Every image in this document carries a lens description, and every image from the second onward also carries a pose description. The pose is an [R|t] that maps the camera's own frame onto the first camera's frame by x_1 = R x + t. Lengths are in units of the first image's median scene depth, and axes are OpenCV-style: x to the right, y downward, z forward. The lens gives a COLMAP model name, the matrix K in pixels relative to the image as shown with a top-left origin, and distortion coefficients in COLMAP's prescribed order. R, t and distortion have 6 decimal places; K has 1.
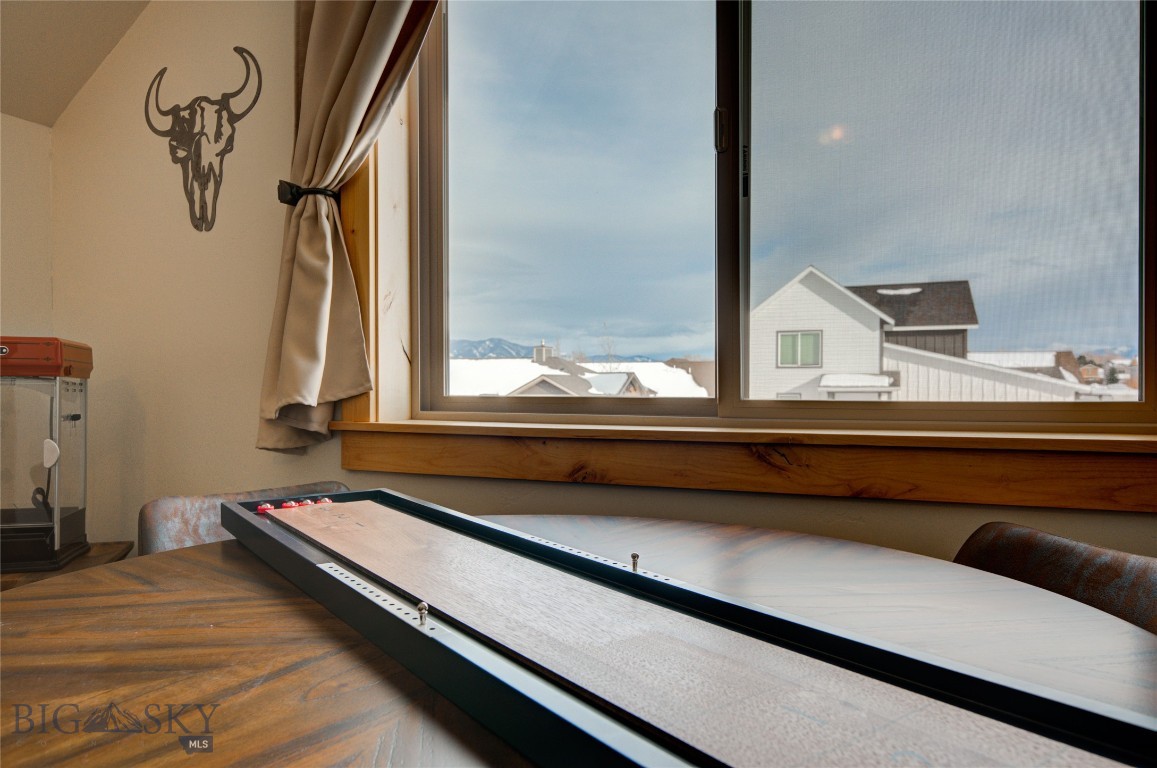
lens RADIAL K [[762.7, 0, 578.5], [0, 762.7, 384.0], [0, 0, 1]] dist [0.001090, 0.000475]
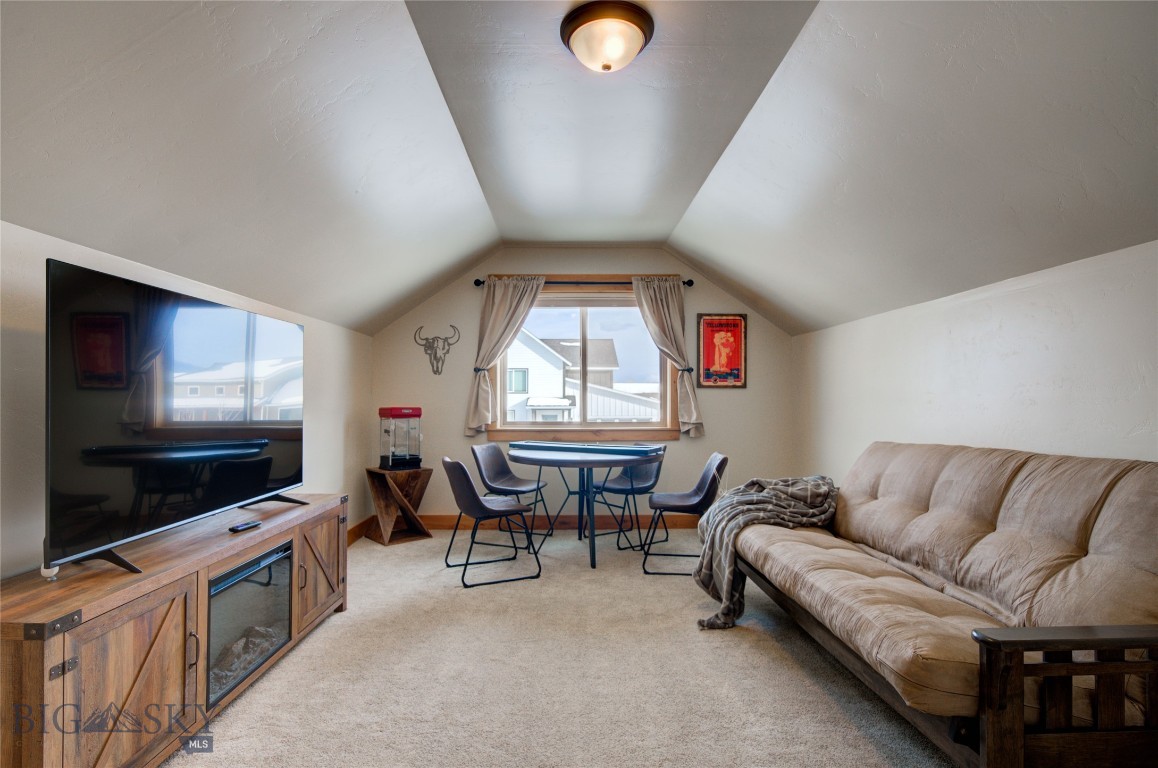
lens RADIAL K [[574.0, 0, 578.4], [0, 574.0, 396.0], [0, 0, 1]] dist [-0.014937, 0.018749]
pose [[0.915027, 0.004182, 0.403370, -0.961962], [0.000274, 0.999940, -0.010989, -0.074332], [-0.403392, 0.010166, 0.914971, -1.671676]]
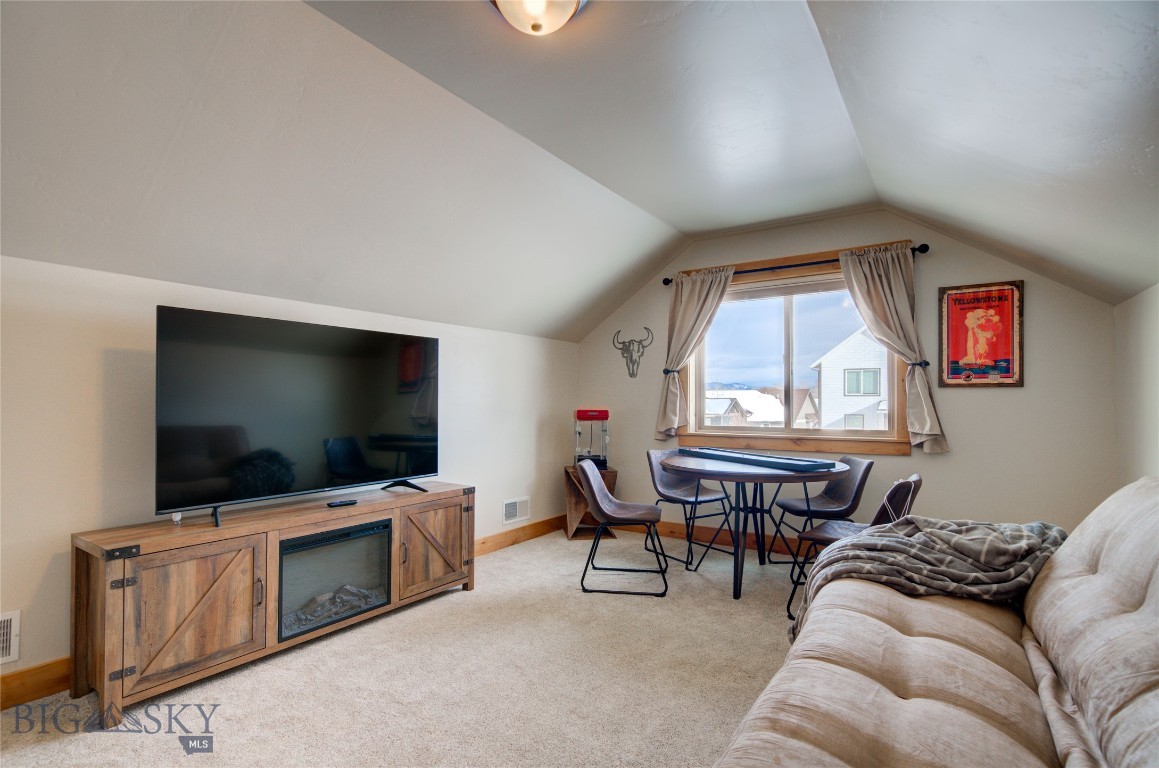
lens RADIAL K [[564.3, 0, 578.9], [0, 564.3, 393.8], [0, 0, 1]] dist [-0.019934, 0.026237]
pose [[0.981153, 0.001878, -0.193224, -0.232824], [-0.005521, 0.999817, -0.018317, -0.075890], [0.193155, 0.019038, 0.980984, -1.612750]]
